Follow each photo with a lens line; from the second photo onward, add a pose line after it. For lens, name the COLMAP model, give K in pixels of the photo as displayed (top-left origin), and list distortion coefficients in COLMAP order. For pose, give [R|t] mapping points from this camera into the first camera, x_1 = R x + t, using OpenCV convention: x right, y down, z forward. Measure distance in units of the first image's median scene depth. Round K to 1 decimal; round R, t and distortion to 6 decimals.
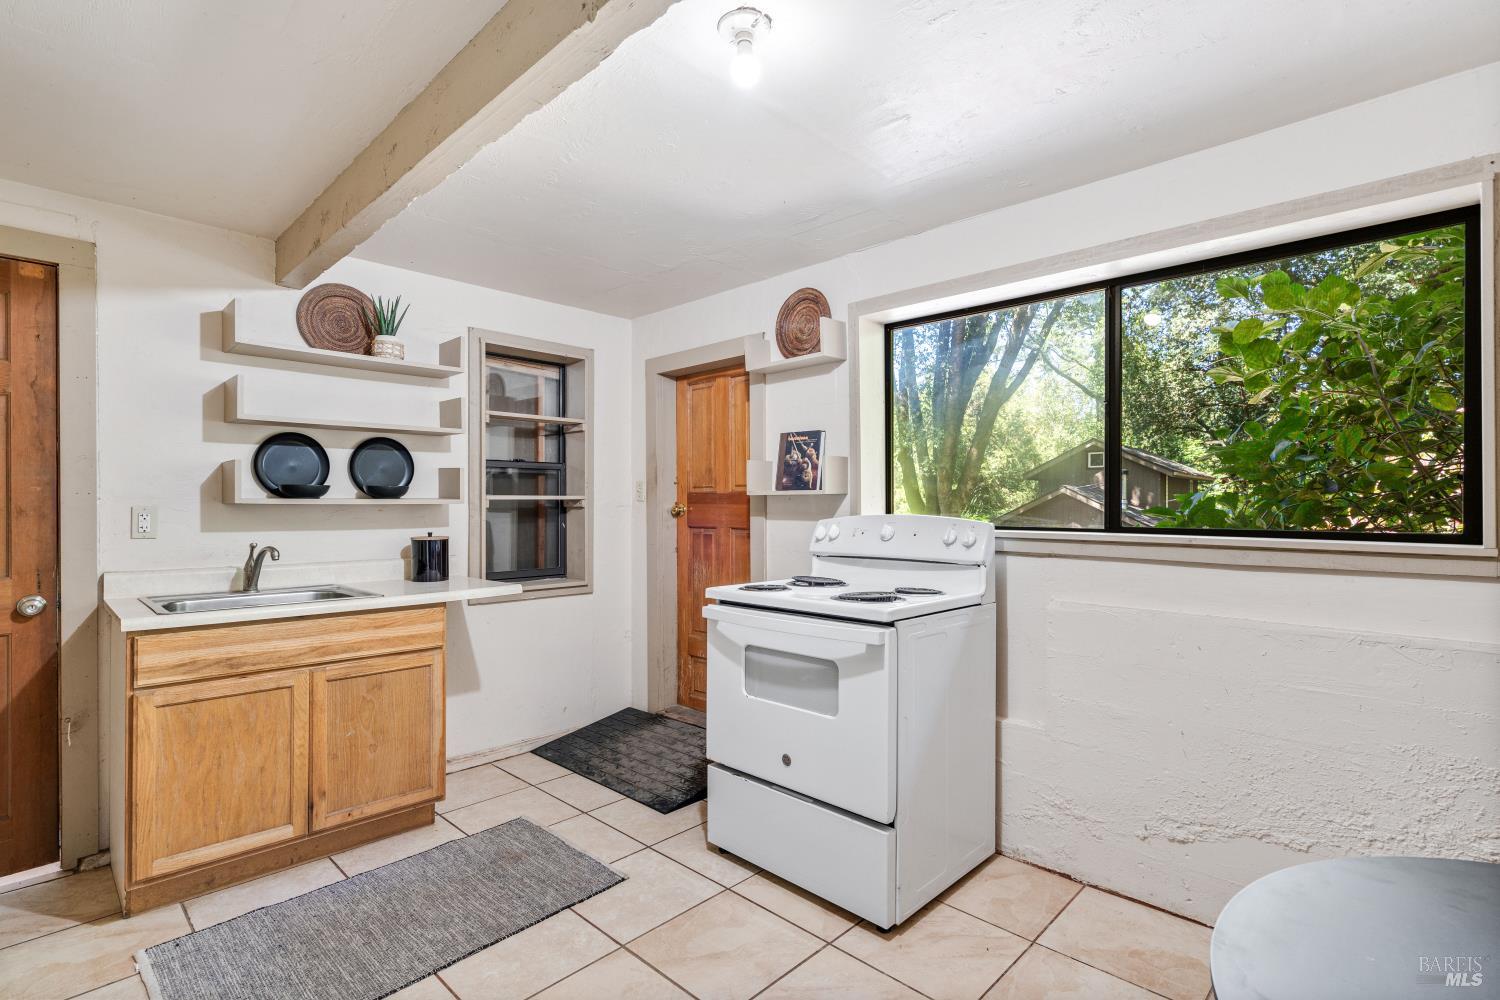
lens RADIAL K [[722.4, 0, 746.8], [0, 722.4, 503.7], [0, 0, 1]] dist [0.003780, -0.000214]
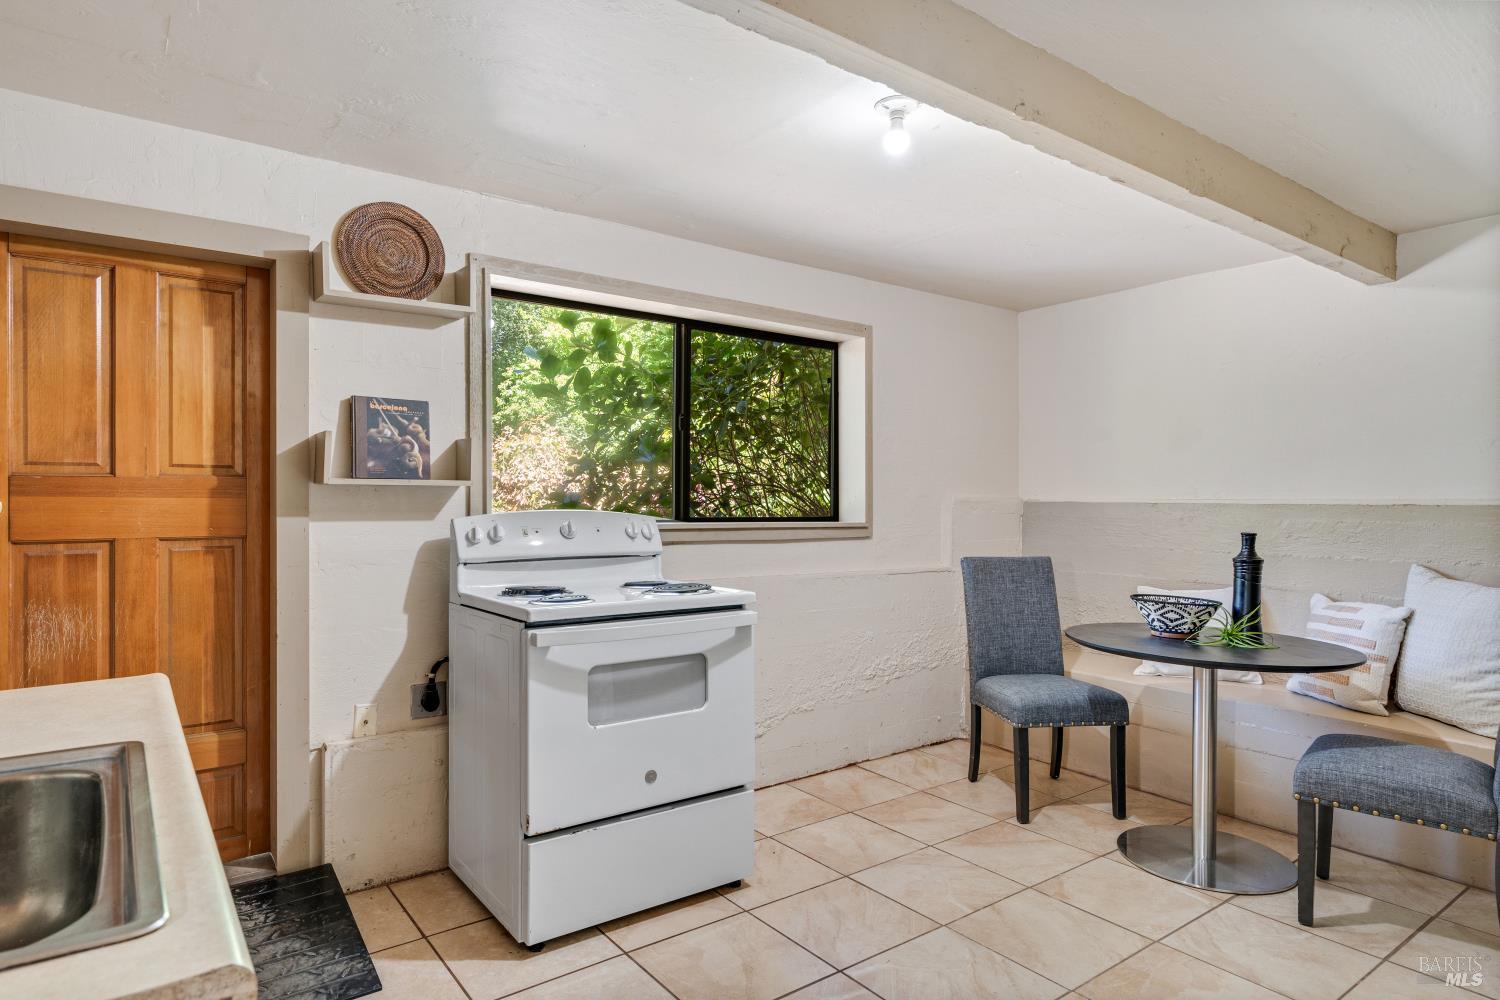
lens RADIAL K [[860.6, 0, 750.6], [0, 860.6, 504.6], [0, 0, 1]] dist [0.023436, 0.000608]
pose [[0.160532, -0.003239, 0.987025, -1.077598], [-0.003683, 0.999986, 0.003881, 0.003505], [-0.987024, -0.004258, 0.160518, 0.747126]]
